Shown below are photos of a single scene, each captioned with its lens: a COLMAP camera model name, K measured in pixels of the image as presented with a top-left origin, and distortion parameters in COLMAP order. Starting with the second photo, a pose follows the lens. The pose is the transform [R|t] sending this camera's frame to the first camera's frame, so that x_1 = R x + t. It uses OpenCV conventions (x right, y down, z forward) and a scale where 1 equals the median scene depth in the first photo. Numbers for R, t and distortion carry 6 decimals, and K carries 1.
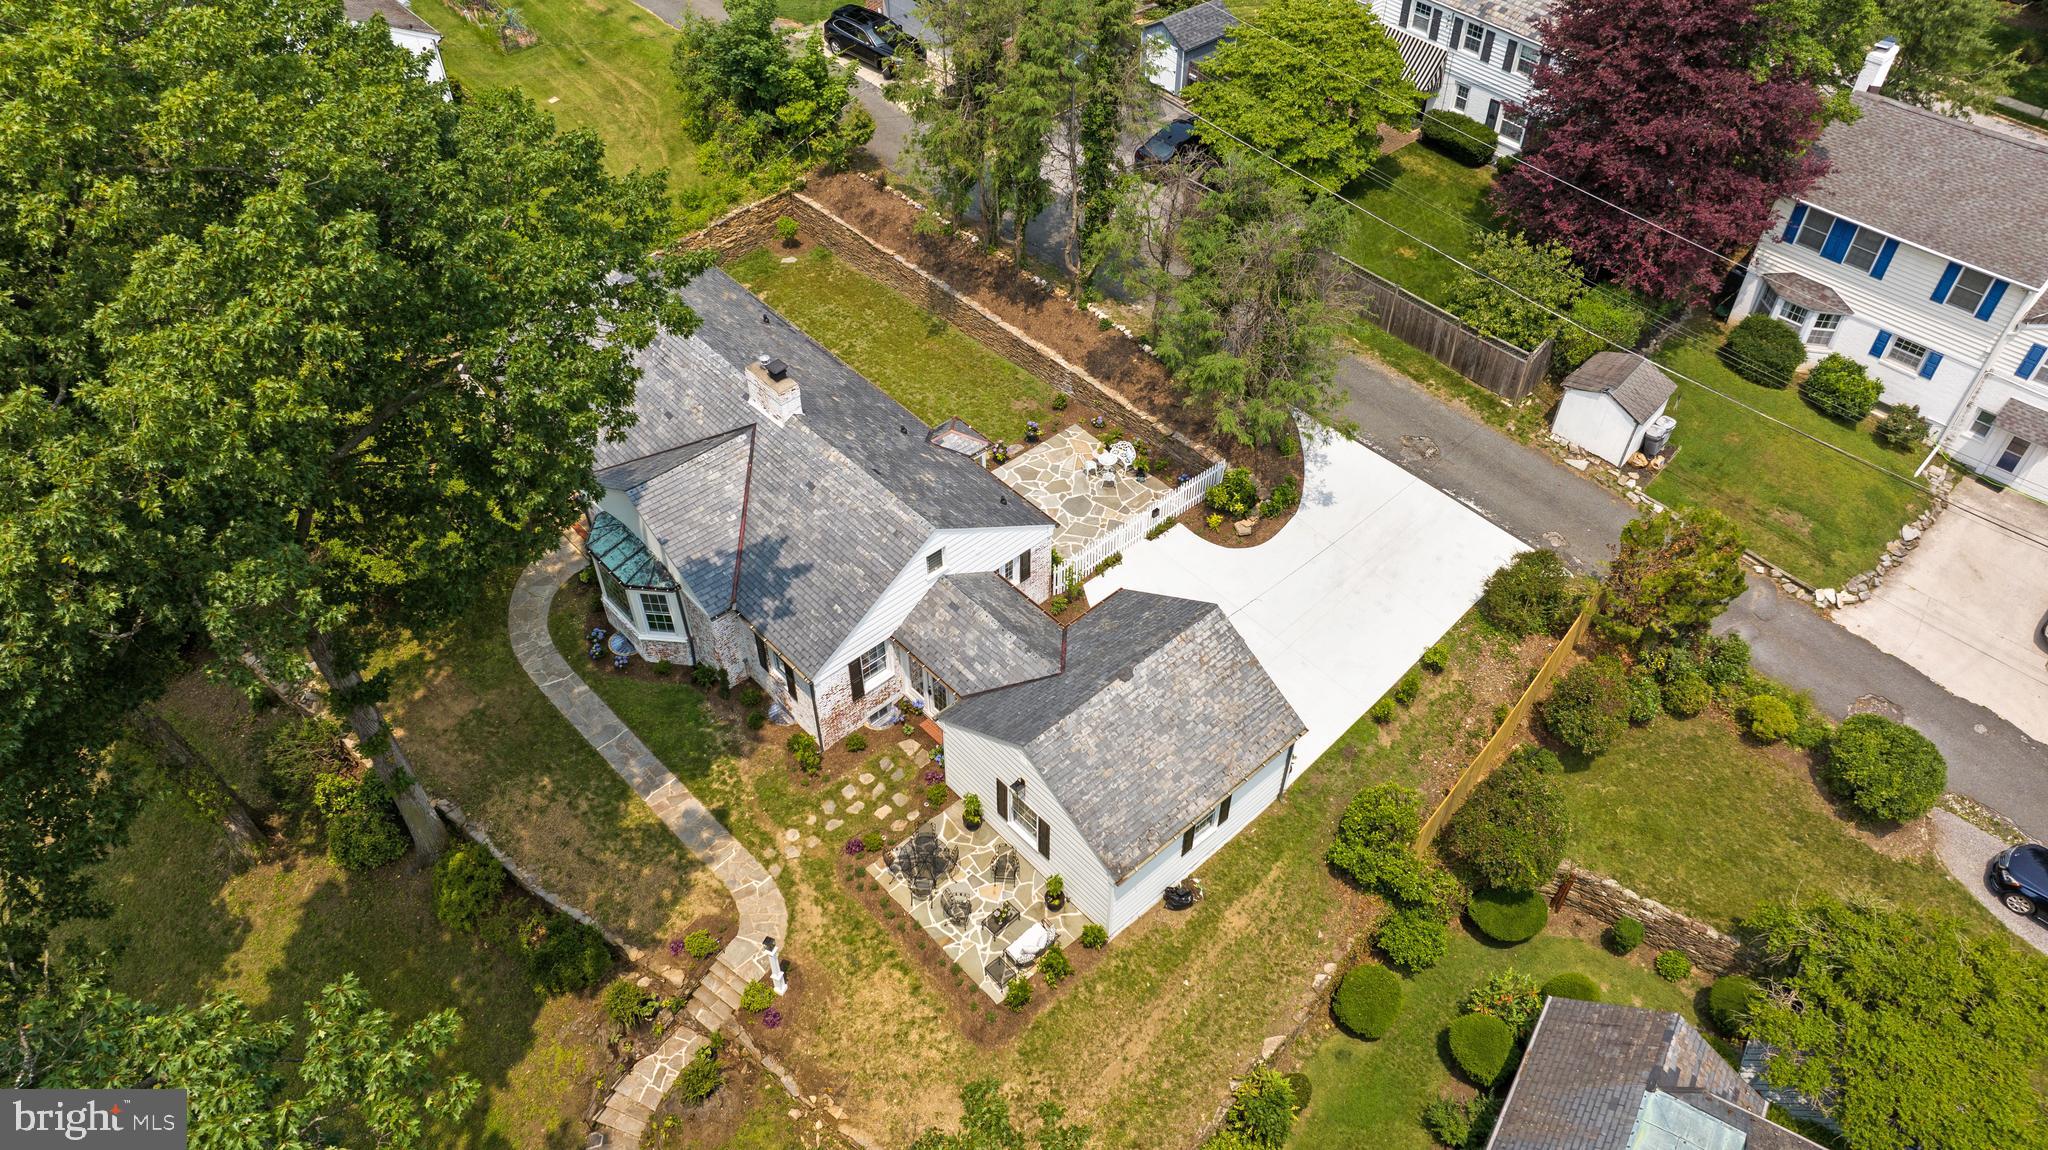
lens RADIAL K [[1424.0, 0, 1031.6], [0, 1424.0, 579.2], [0, 0, 1]] dist [-0.005332, -0.002513]
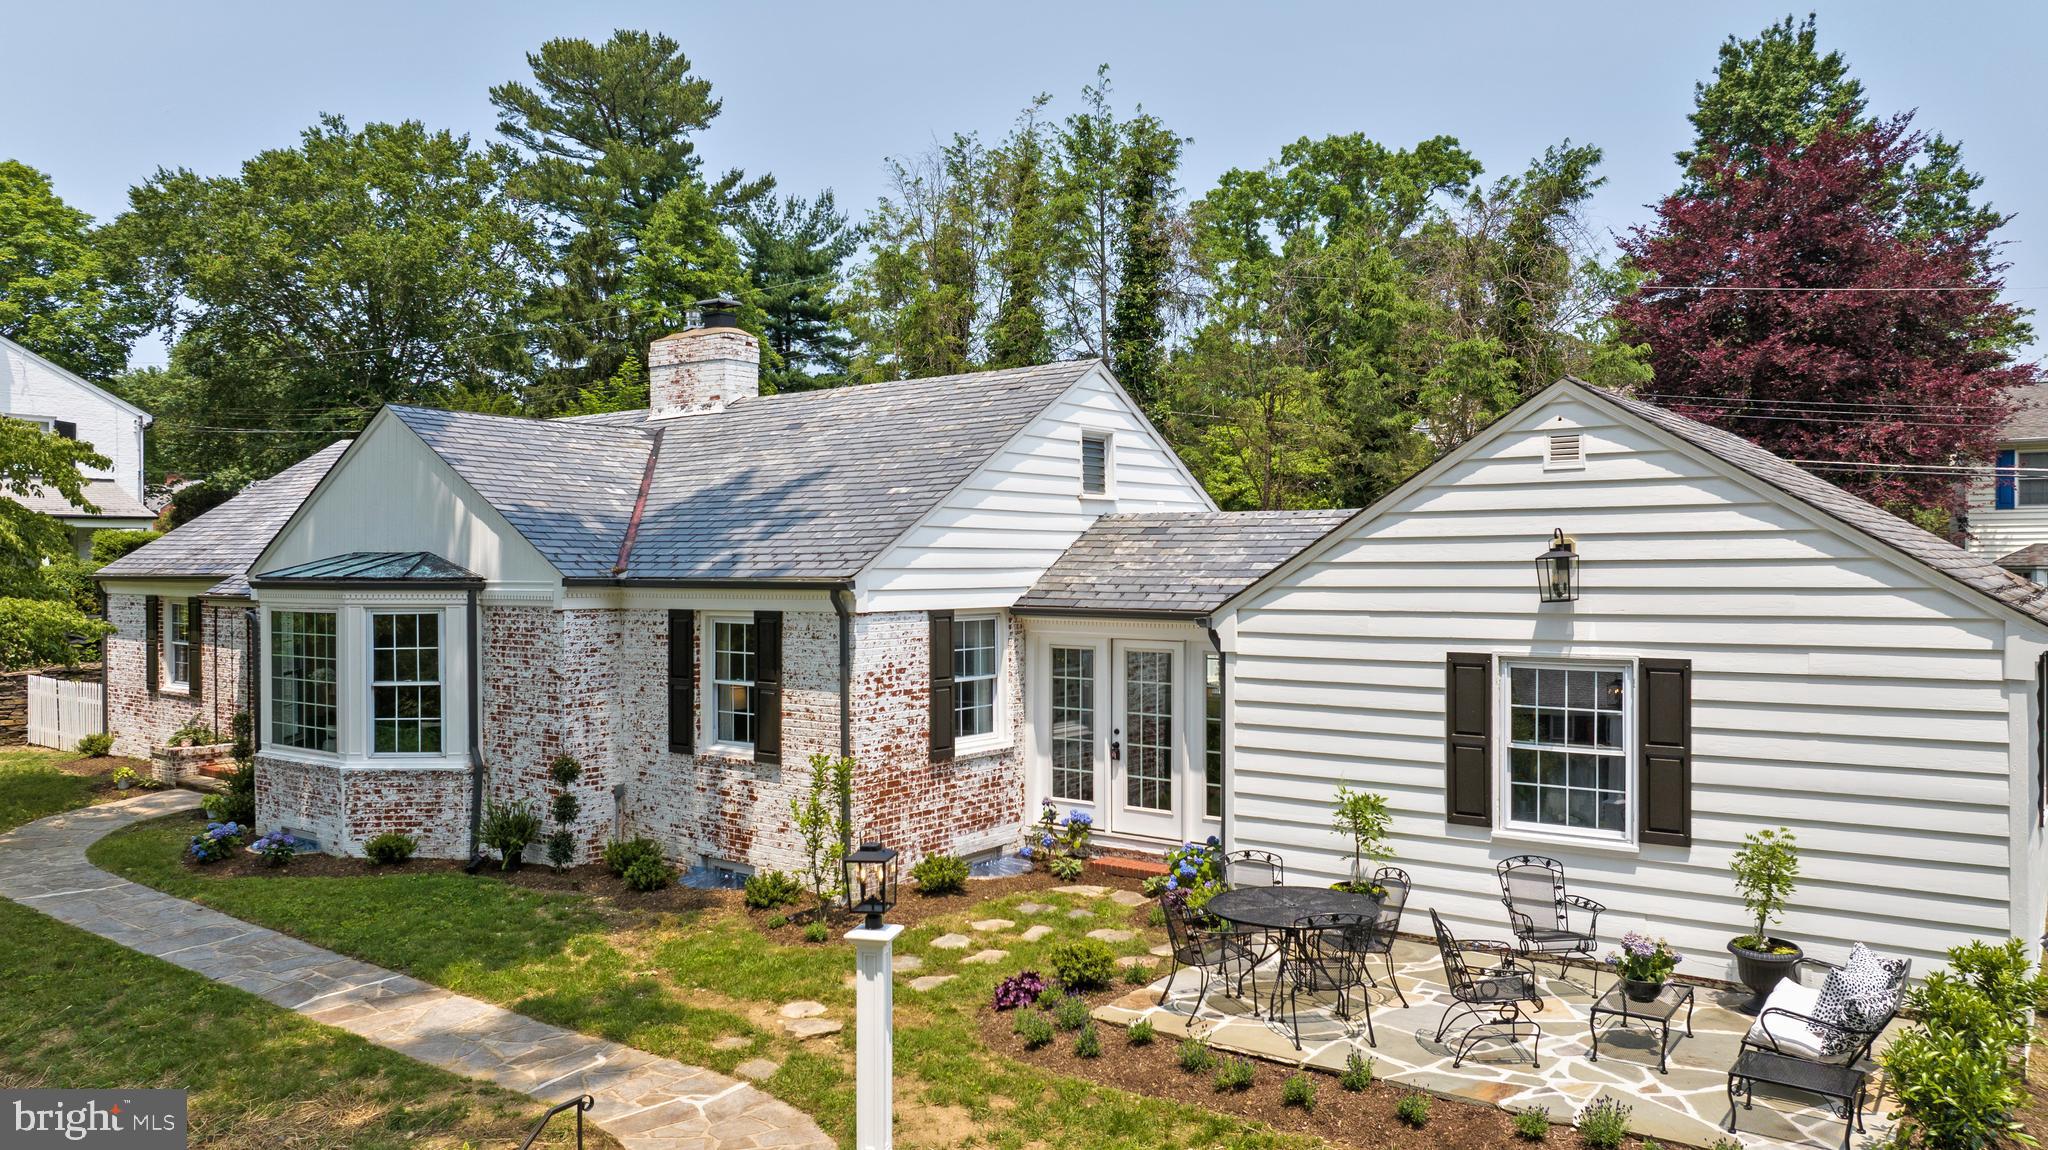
lens RADIAL K [[1445.8, 0, 1032.9], [0, 1445.8, 570.1], [0, 0, 1]] dist [-0.017410, 0.002089]
pose [[0.981791, -0.014841, 0.189386, -0.169059], [0.144841, 0.703547, -0.695732, 0.319414], [-0.122917, 0.710494, 0.692885, 0.687537]]
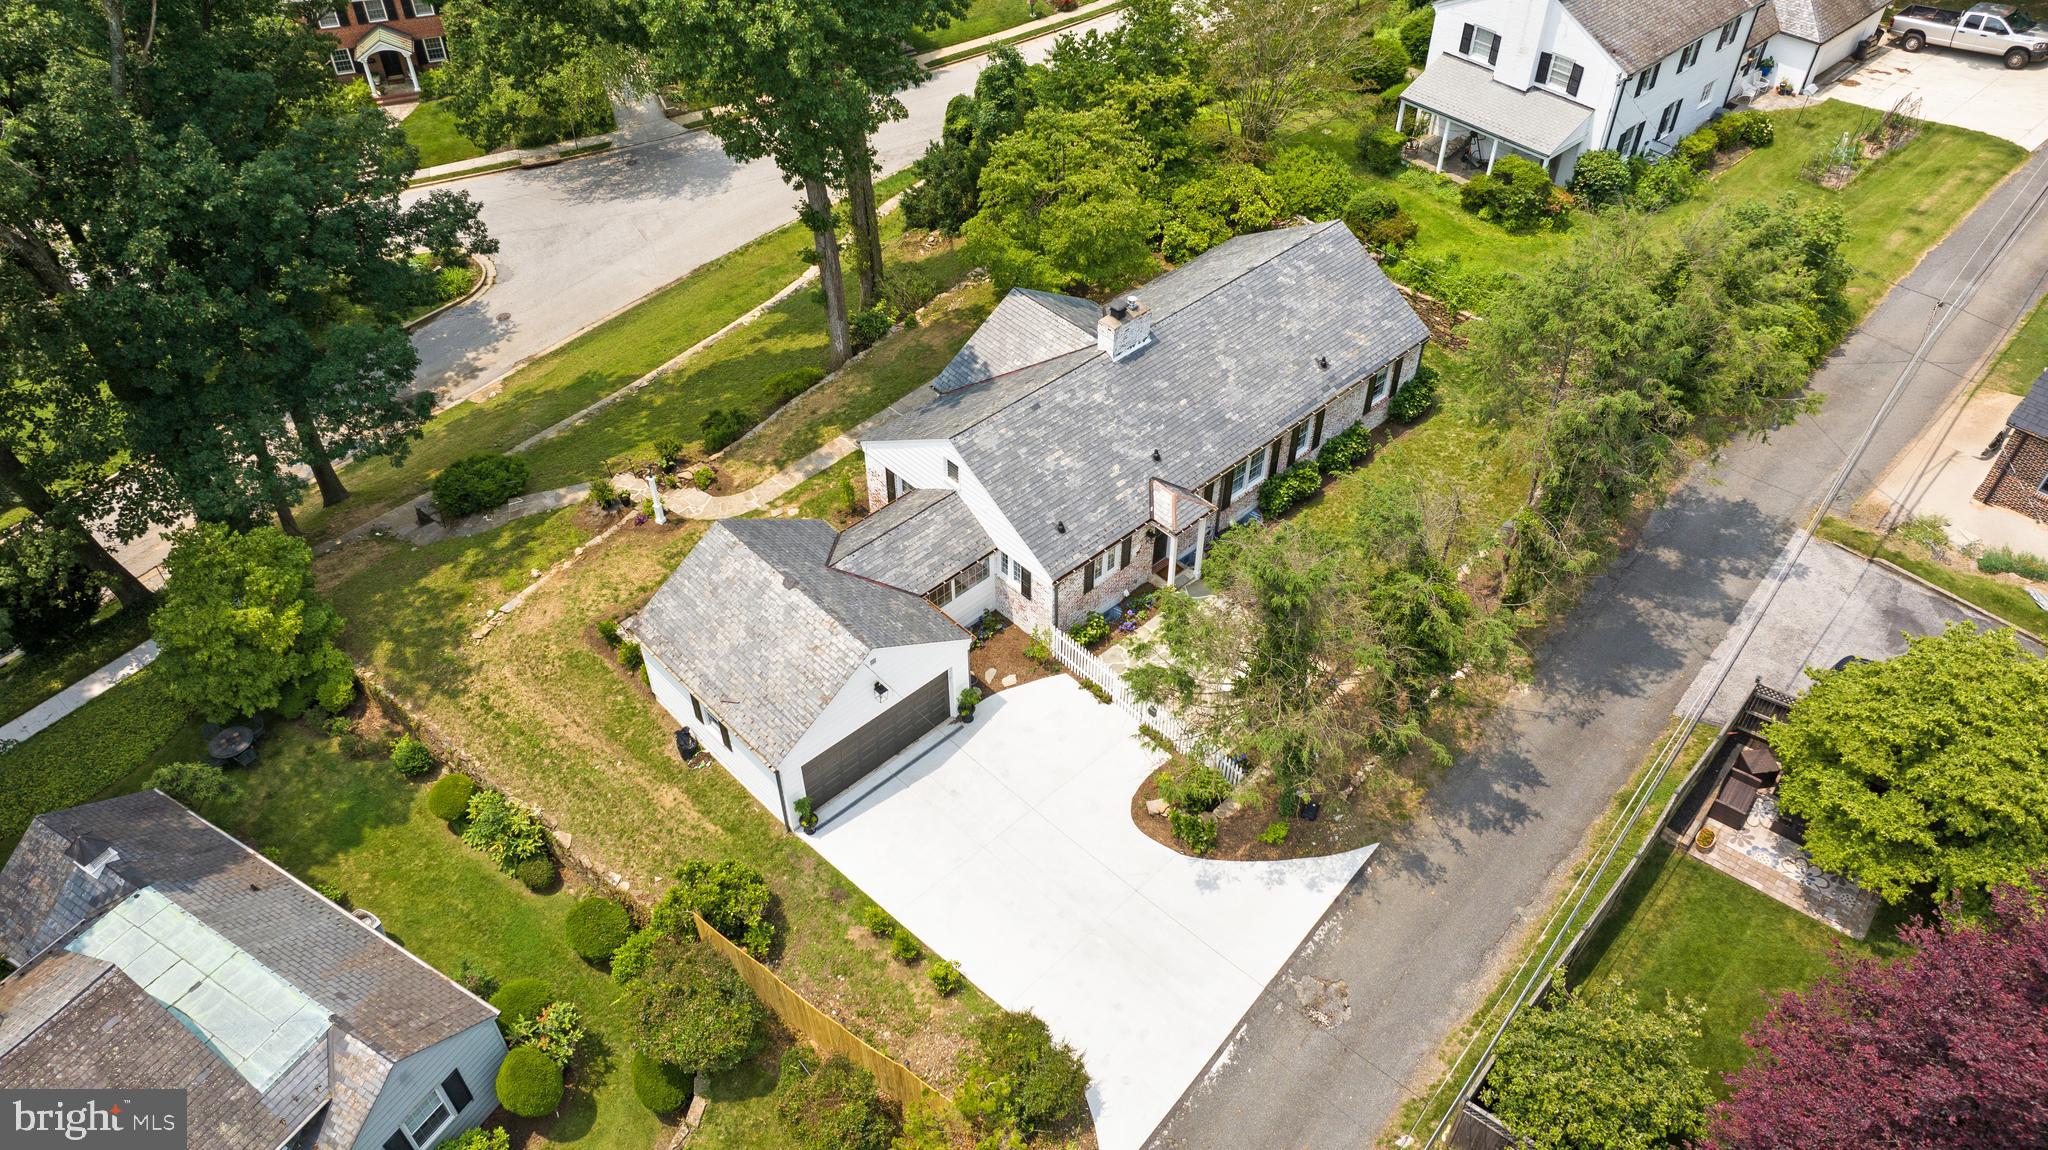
lens RADIAL K [[1424.0, 0, 1031.6], [0, 1424.0, 579.2], [0, 0, 1]] dist [-0.005332, -0.002513]
pose [[0.023705, 0.692599, -0.720934, 0.753121], [-0.715442, 0.515443, 0.471659, -0.511561], [0.698270, 0.504605, 0.507733, 0.515815]]
